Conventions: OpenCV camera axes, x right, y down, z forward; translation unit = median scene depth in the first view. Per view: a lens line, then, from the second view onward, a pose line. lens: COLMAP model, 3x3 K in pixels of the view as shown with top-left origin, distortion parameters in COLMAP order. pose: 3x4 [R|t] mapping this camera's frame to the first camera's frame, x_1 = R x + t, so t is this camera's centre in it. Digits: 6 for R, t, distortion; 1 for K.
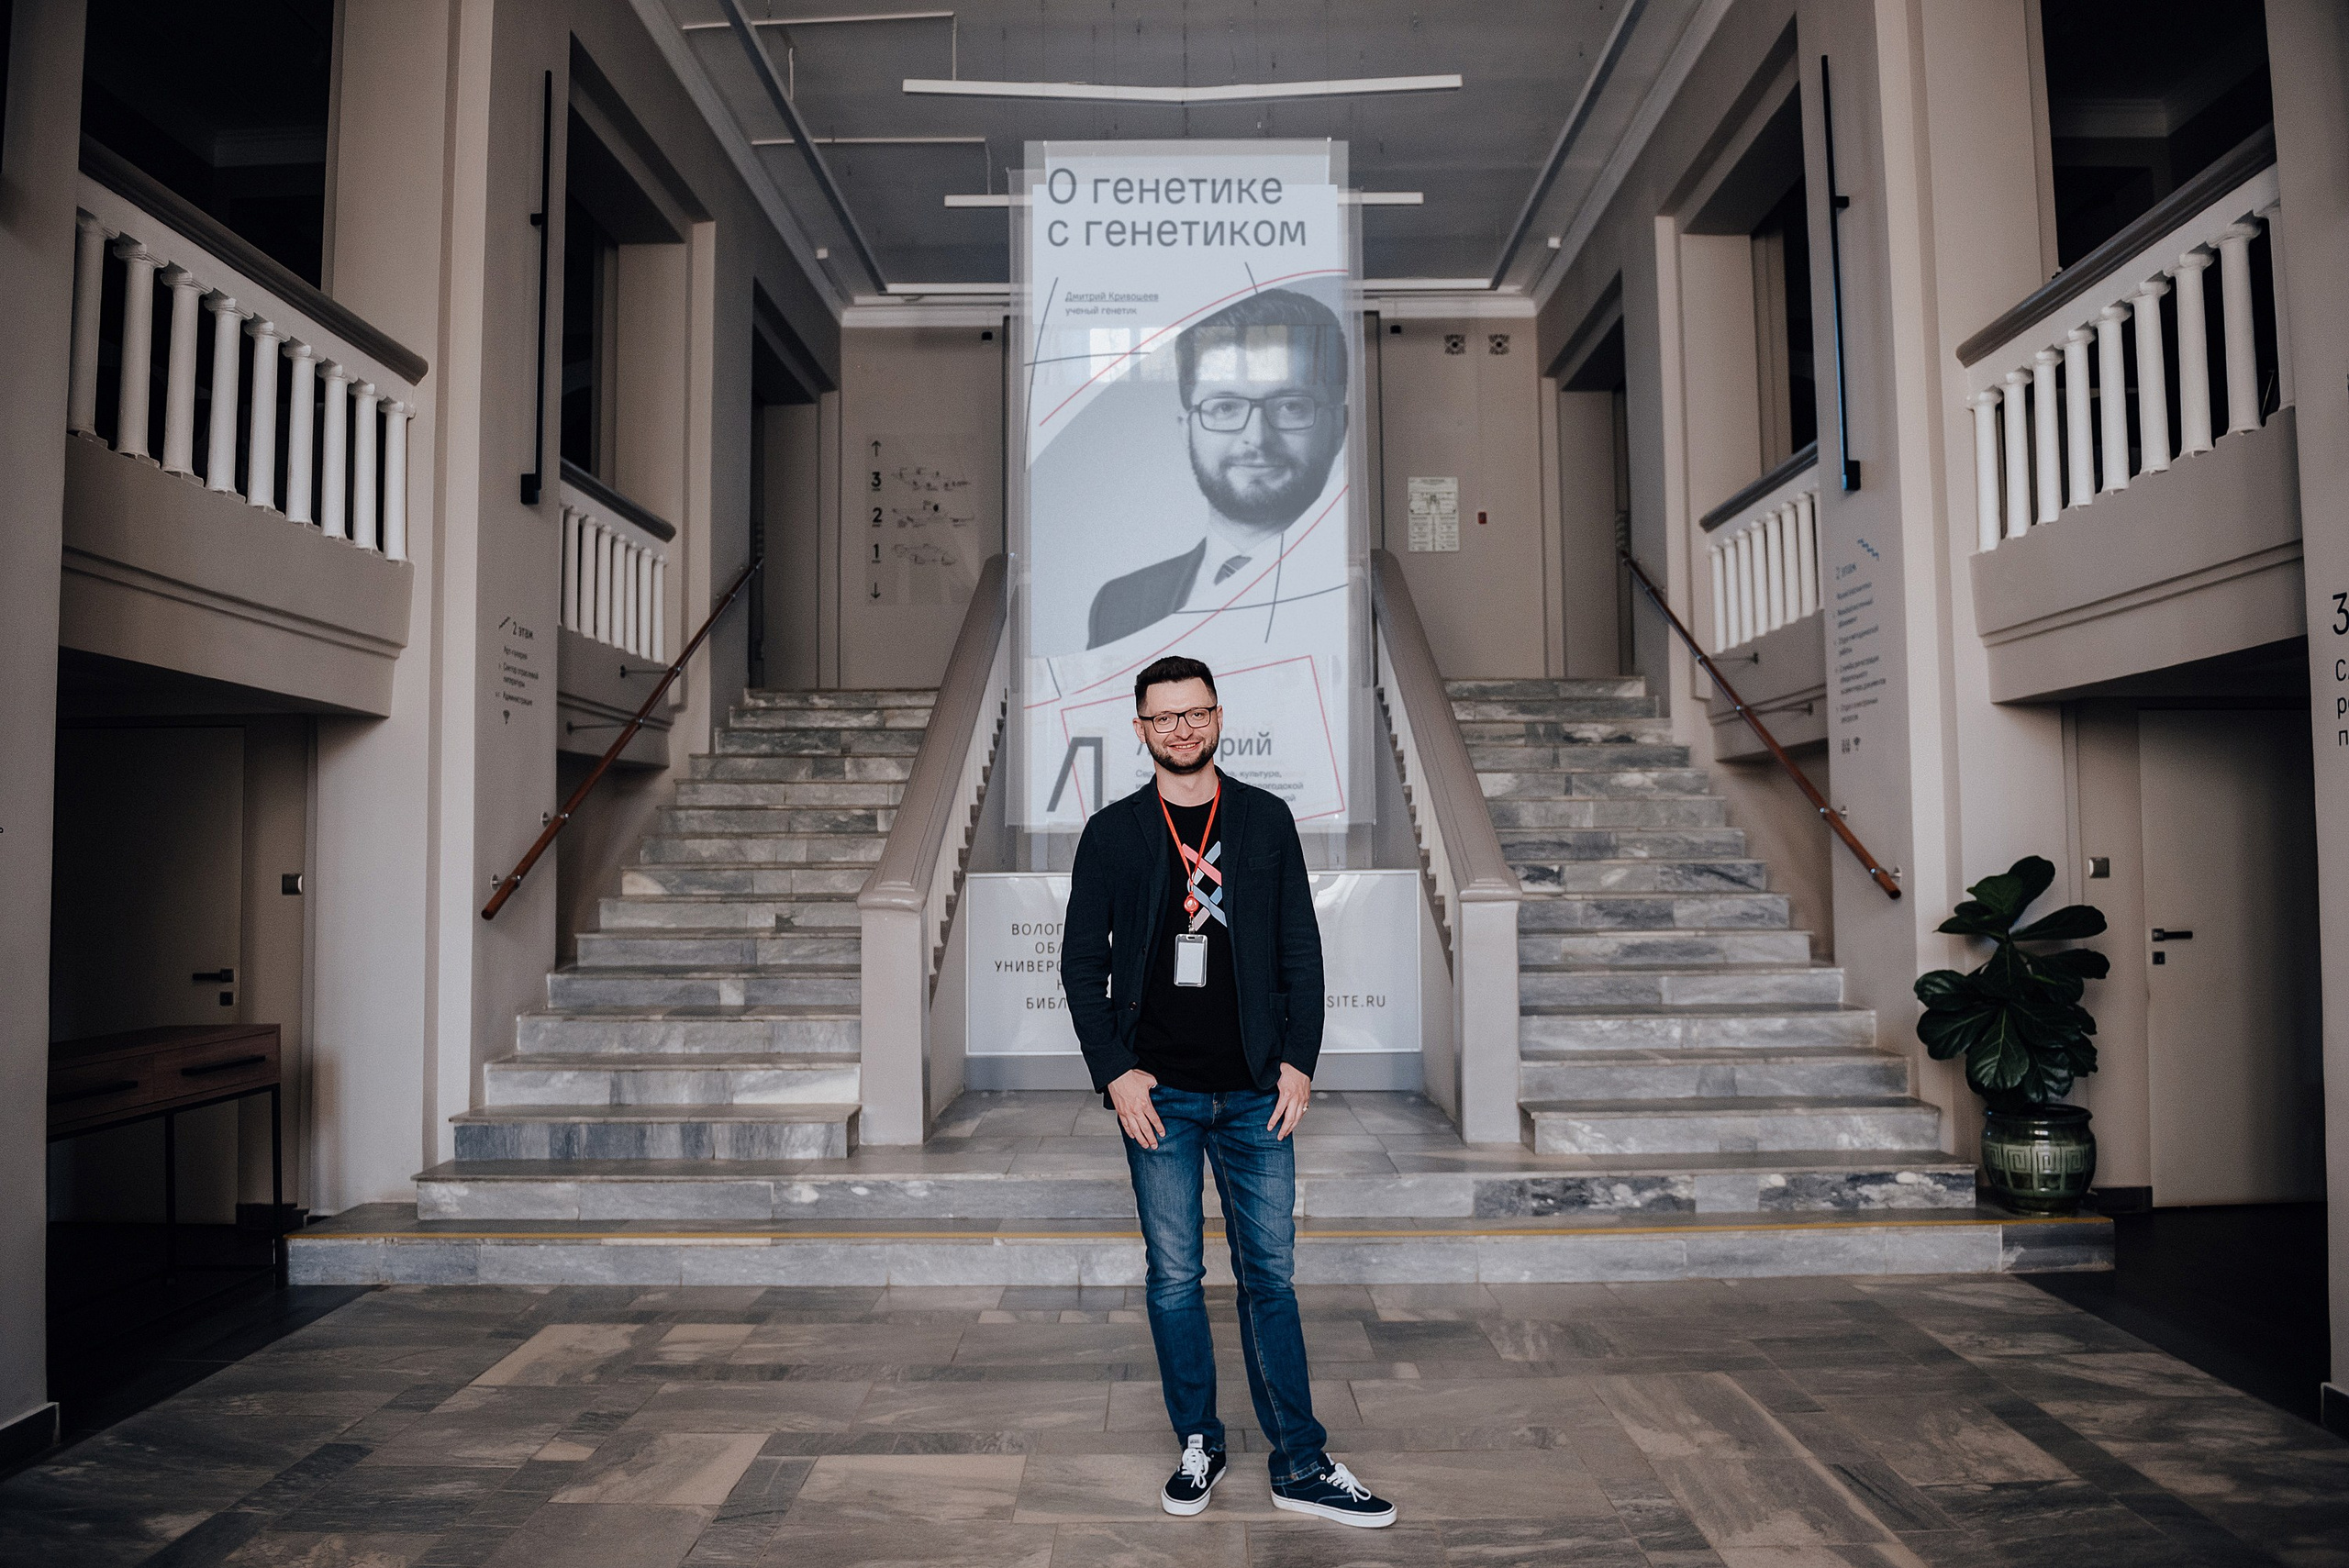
lens RADIAL K [[1580.0, 0, 1174.5], [0, 1580.0, 784.0], [0, 0, 1]] dist [-0.026750, -0.017497]
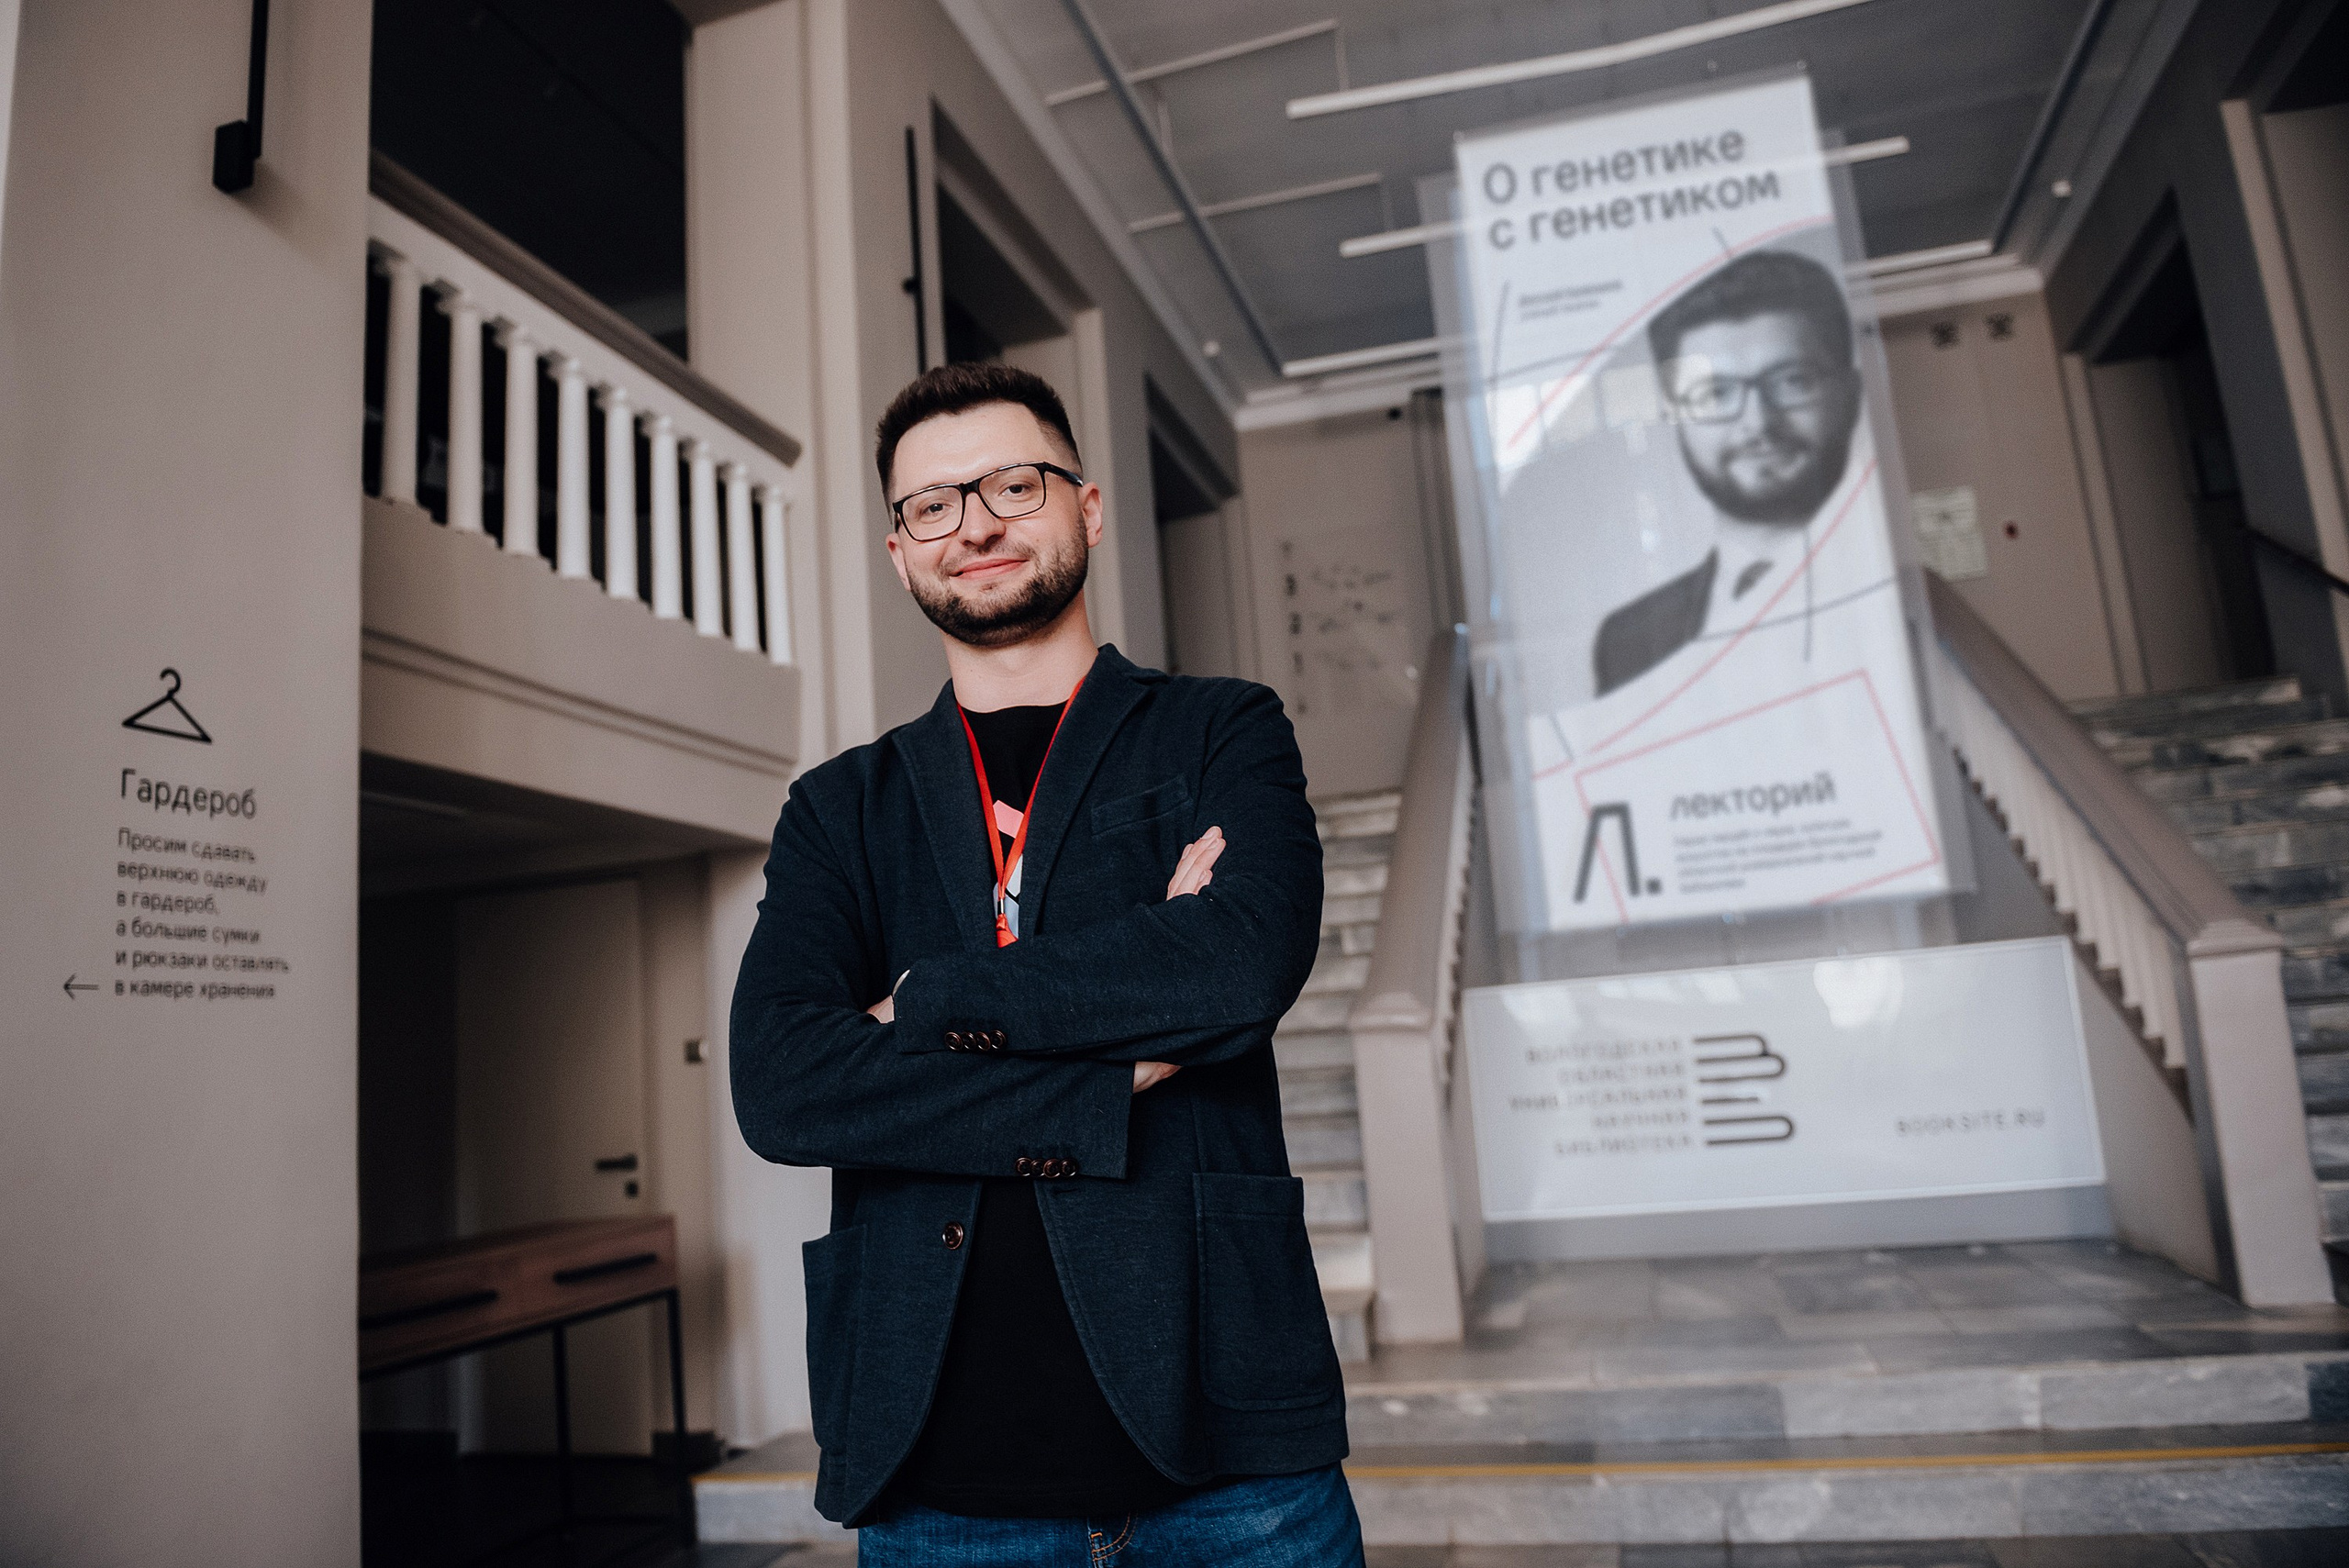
lens RADIAL K [[1580.0, 0, 1174.5], [0, 1580.0, 784.0], [0, 0, 1]] dist [-0.026750, -0.017497]
pose [[0.962304, -0.112147, -0.247776, -0.062382], [0.085437, 0.989559, -0.116073, 0.033460], [0.258207, 0.090528, 0.961839, 0.175805]]
